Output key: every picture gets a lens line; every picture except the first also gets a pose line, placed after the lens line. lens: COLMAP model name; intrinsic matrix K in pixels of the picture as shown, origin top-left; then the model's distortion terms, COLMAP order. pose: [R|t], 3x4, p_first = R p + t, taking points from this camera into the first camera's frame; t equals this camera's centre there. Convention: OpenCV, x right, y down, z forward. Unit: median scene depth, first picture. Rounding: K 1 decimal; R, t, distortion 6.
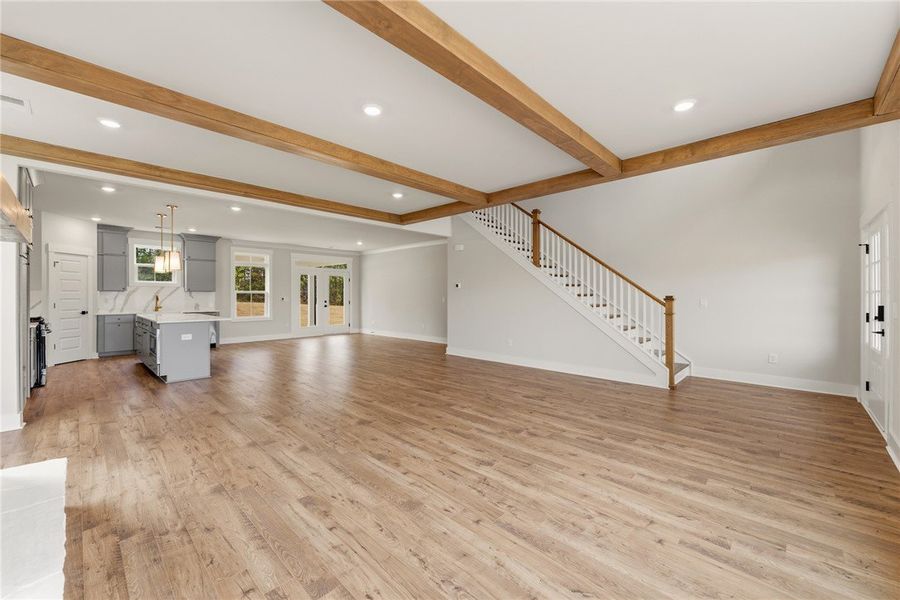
lens RADIAL K [[361.2, 0, 450.0], [0, 361.2, 300.0], [0, 0, 1]] dist [-0.011513, 0.000185]
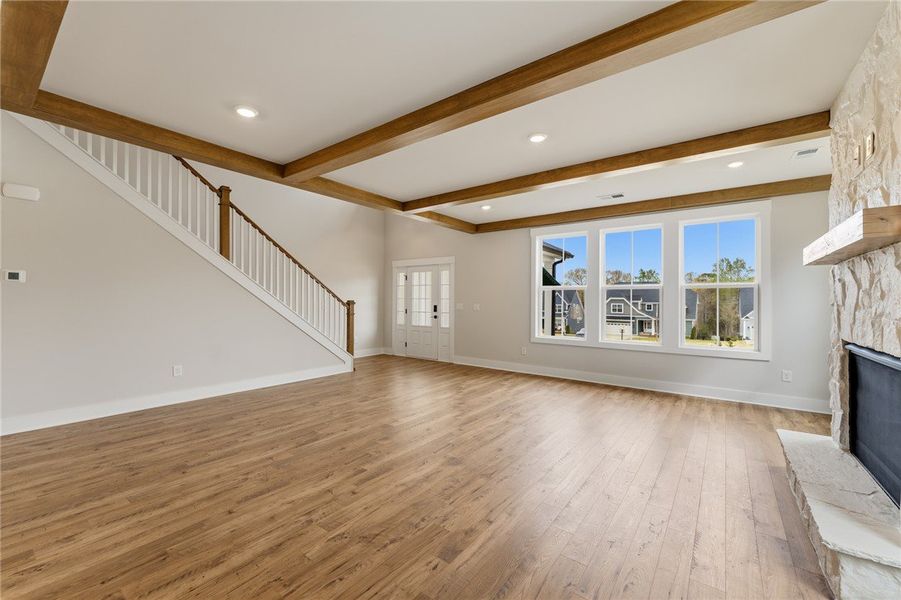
lens RADIAL K [[367.9, 0, 450.5], [0, 367.9, 300.0], [0, 0, 1]] dist [0.007252, 0.000018]
pose [[-0.119379, -0.000115, 0.992849, -0.597081], [0.009879, 0.999950, 0.001304, -0.009185], [-0.992800, 0.009964, -0.119372, 0.630854]]
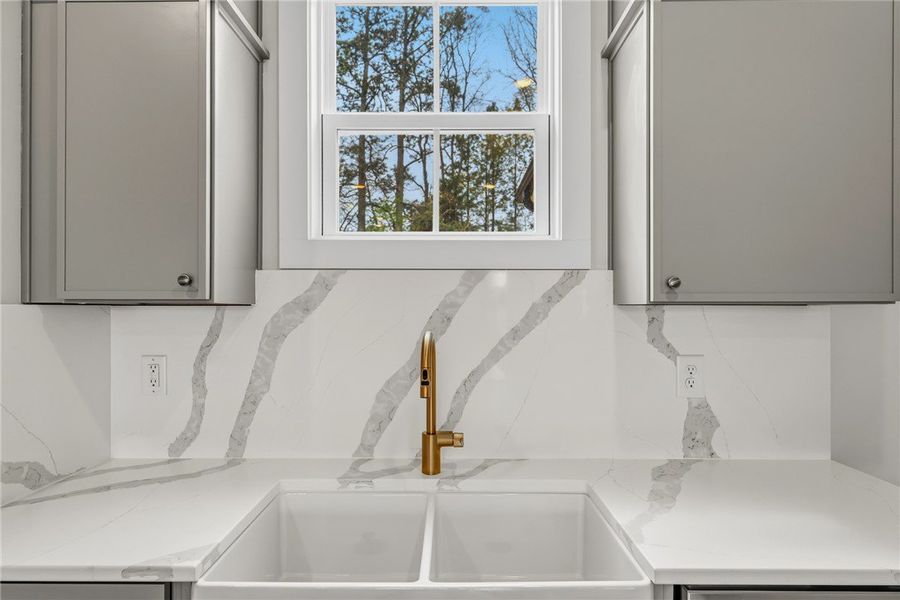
lens RADIAL K [[475.3, 0, 450.0], [0, 475.3, 300.0], [0, 0, 1]] dist [0.000211, -0.000025]
pose [[0.687293, -0.010363, -0.726307, -0.918240], [-0.007761, 0.999736, -0.021609, -0.029652], [0.726339, 0.020489, 0.687031, 1.176904]]
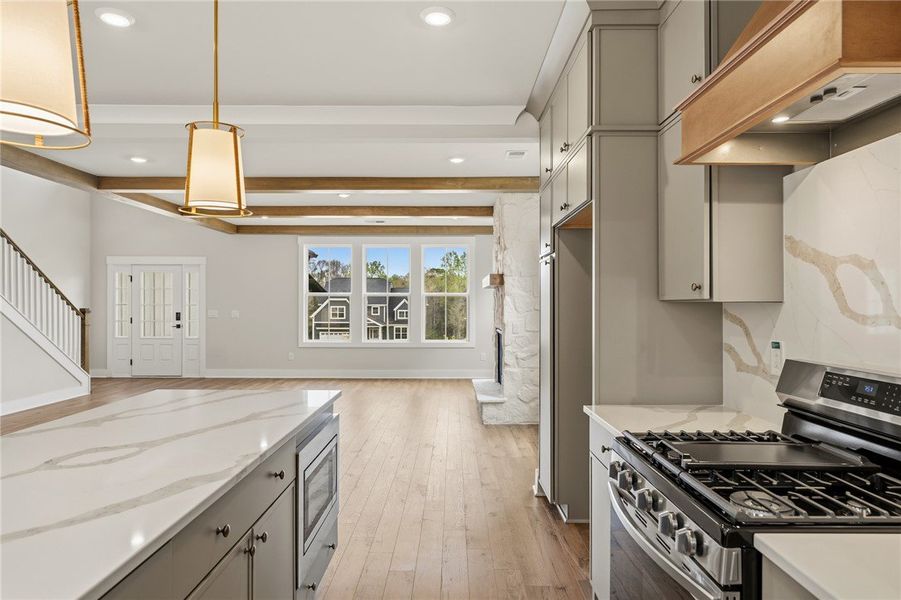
lens RADIAL K [[550.3, 0, 450.5], [0, 550.3, 300.0], [0, 0, 1]] dist [0.001721, 0.000174]
pose [[-0.684669, 0.002591, 0.728850, -1.050480], [0.009869, 0.999935, 0.005716, -0.027420], [-0.728788, 0.011107, -0.684650, 1.048287]]
